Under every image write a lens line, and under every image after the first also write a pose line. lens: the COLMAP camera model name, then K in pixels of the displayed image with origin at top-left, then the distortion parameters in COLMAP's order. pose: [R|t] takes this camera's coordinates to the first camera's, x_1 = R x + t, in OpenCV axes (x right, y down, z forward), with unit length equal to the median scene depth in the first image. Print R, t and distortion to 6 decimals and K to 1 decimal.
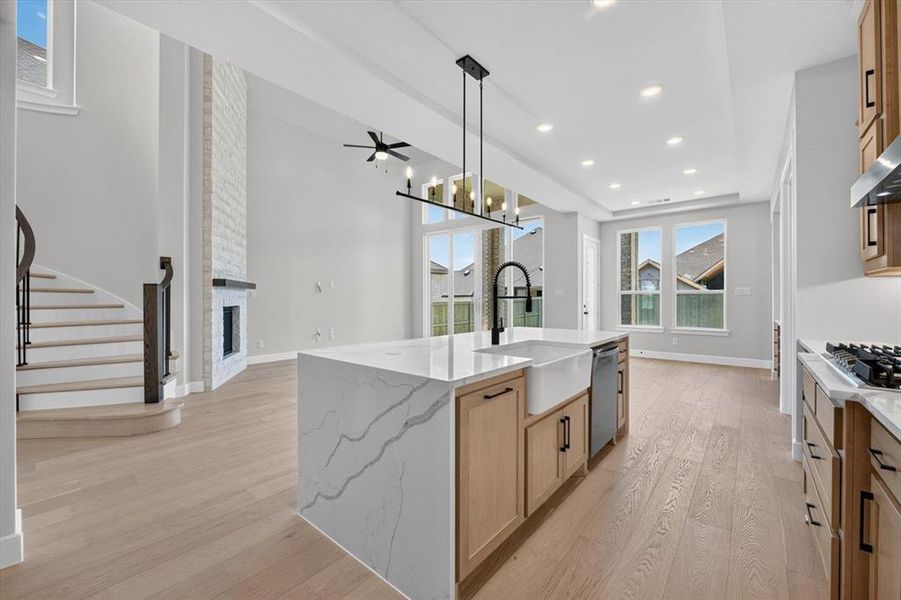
lens RADIAL K [[360.5, 0, 455.3], [0, 360.5, 300.8], [0, 0, 1]] dist [-0.010314, -0.000203]
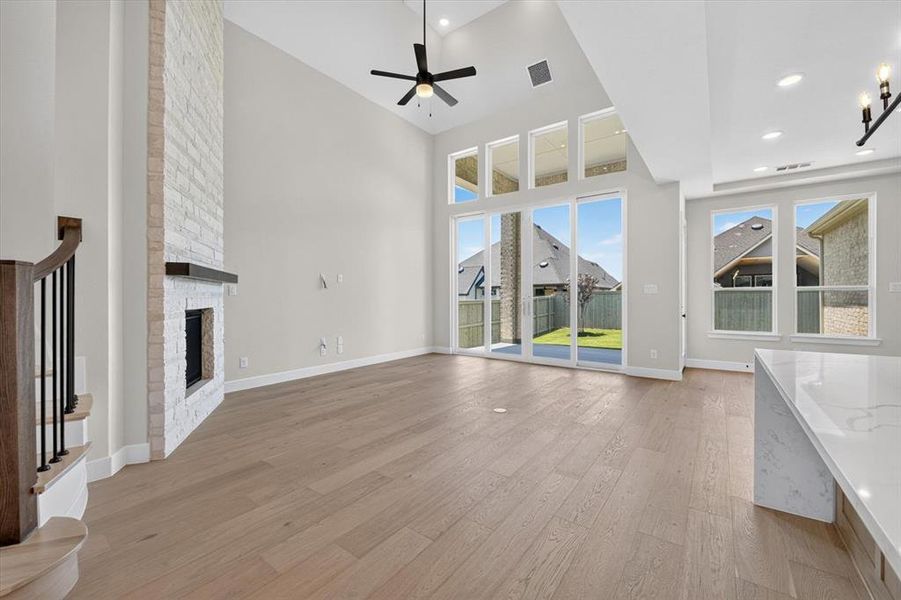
lens RADIAL K [[360.5, 0, 455.3], [0, 360.5, 300.8], [0, 0, 1]] dist [-0.010314, -0.000203]
pose [[0.998324, -0.000709, 0.057861, -0.221761], [0.000538, 0.999995, 0.002965, -0.000713], [-0.057863, -0.002928, 0.998320, 0.360674]]
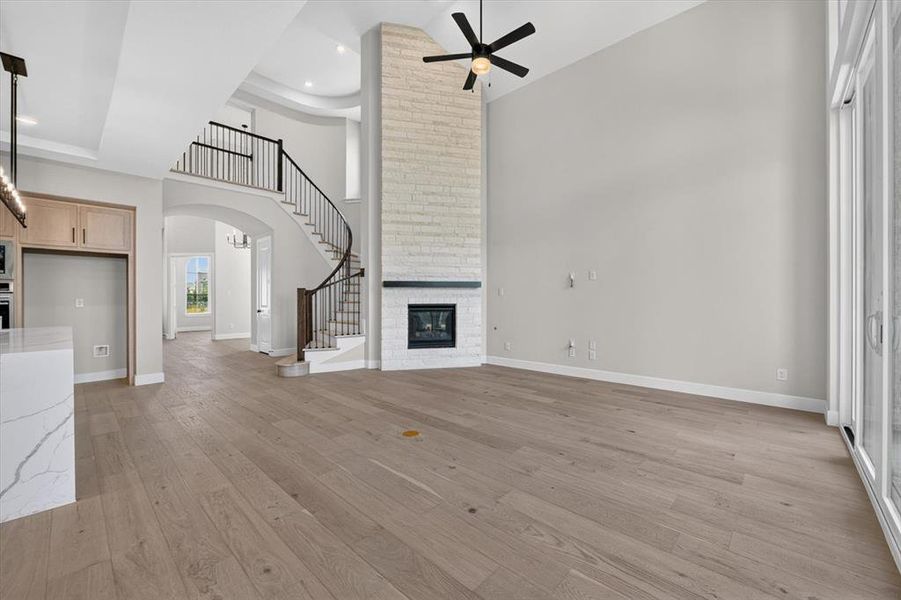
lens RADIAL K [[360.5, 0, 455.3], [0, 360.5, 300.8], [0, 0, 1]] dist [-0.010314, -0.000203]
pose [[-0.055165, 0.010104, -0.998426, 0.500992], [-0.004186, 0.999938, 0.010351, -0.006270], [0.998468, 0.004750, -0.055119, 1.181548]]
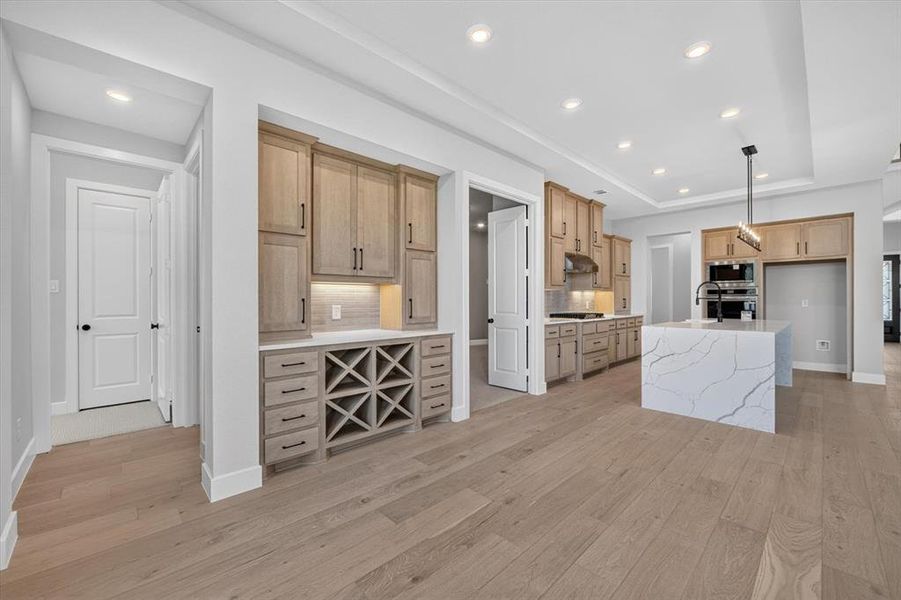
lens RADIAL K [[360.5, 0, 455.3], [0, 360.5, 300.8], [0, 0, 1]] dist [-0.010314, -0.000203]
pose [[-0.993825, 0.004596, 0.110864, 0.597157], [0.005059, 0.999980, 0.003898, -0.004119], [-0.110844, 0.004435, -0.993828, 1.392618]]
